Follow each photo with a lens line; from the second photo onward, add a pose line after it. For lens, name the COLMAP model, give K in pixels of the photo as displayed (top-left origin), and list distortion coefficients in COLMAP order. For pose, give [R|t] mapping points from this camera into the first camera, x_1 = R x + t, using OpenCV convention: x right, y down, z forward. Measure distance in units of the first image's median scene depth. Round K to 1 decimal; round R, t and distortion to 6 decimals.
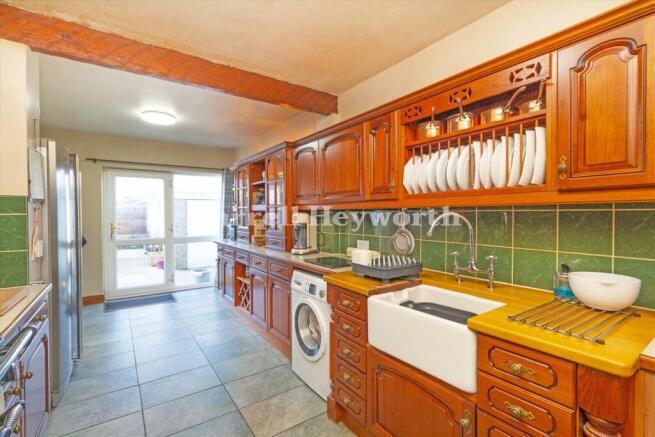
lens RADIAL K [[304.3, 0, 326.1], [0, 304.3, 216.1], [0, 0, 1]] dist [0.006222, 0.002108]
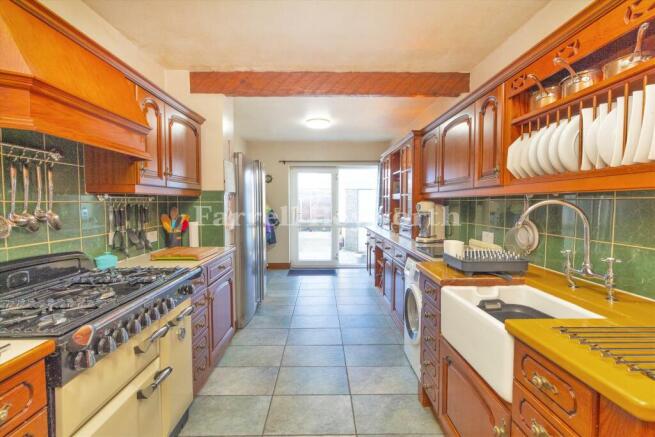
lens RADIAL K [[304.3, 0, 325.6], [0, 304.3, 217.3], [0, 0, 1]] dist [0.006222, 0.002108]
pose [[0.831263, 0.028078, -0.555170, 0.284123], [-0.005586, 0.999095, 0.042165, 0.001540], [0.555851, -0.031949, 0.830668, -0.014369]]
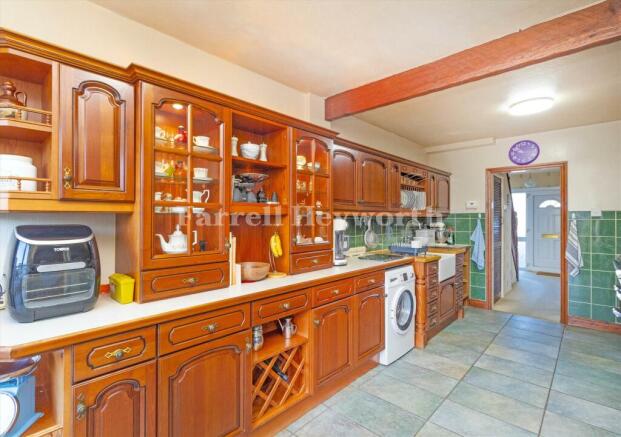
lens RADIAL K [[285.5, 0, 309.1], [0, 285.5, 221.8], [0, 0, 1]] dist [0.001947, 0.000028]
pose [[-0.186143, 0.002647, 0.982519, -1.304373], [0.013753, 0.999905, -0.000088, -0.005049], [-0.982426, 0.013496, -0.186162, 1.810402]]
